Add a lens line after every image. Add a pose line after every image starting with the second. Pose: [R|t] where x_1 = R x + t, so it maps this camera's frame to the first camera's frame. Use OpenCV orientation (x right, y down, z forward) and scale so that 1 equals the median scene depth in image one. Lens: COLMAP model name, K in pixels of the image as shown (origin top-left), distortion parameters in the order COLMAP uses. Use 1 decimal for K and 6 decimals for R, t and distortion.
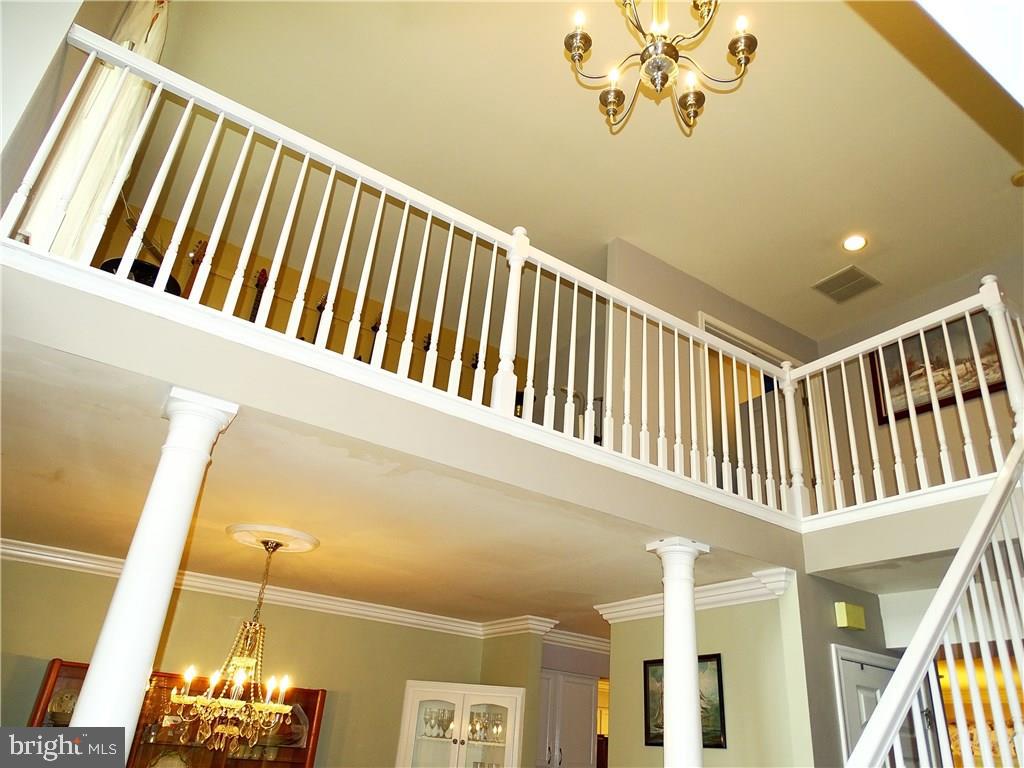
lens RADIAL K [[747.9, 0, 515.2], [0, 747.9, 386.3], [0, 0, 1]] dist [-0.006195, 0.003319]
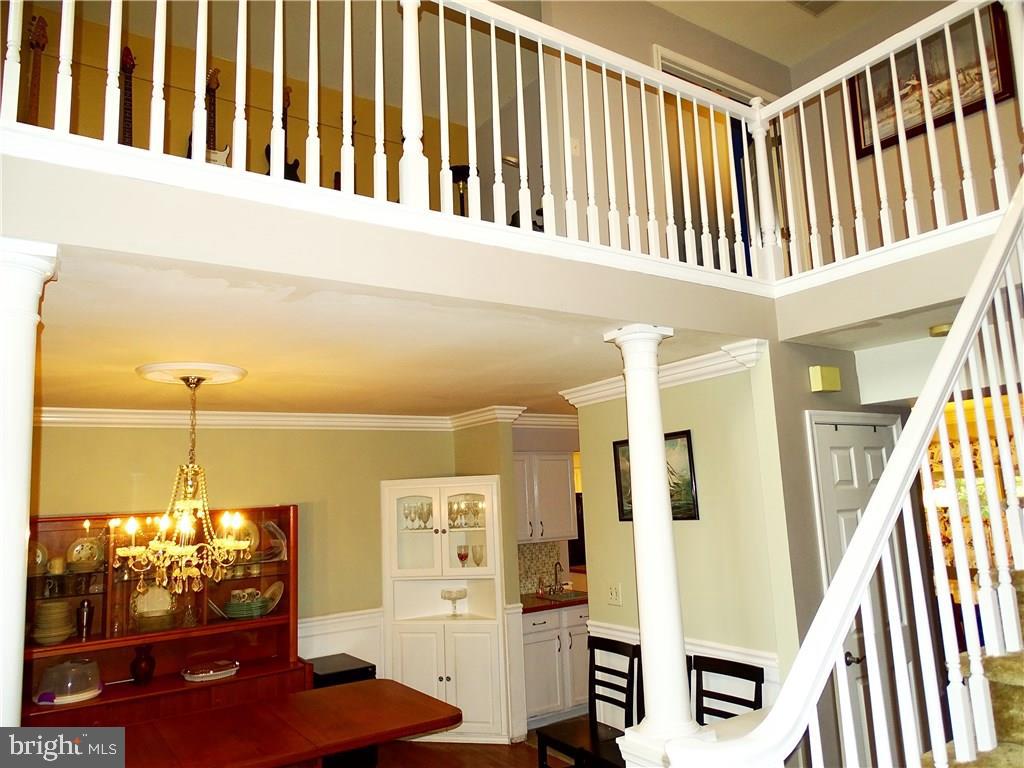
lens RADIAL K [[731.9, 0, 511.9], [0, 731.9, 387.2], [0, 0, 1]] dist [0.002441, -0.003993]
pose [[0.993084, -0.116996, 0.009840, 0.045426], [0.108202, 0.944525, 0.310105, -0.012392], [-0.045575, -0.306896, 0.950651, 0.136187]]
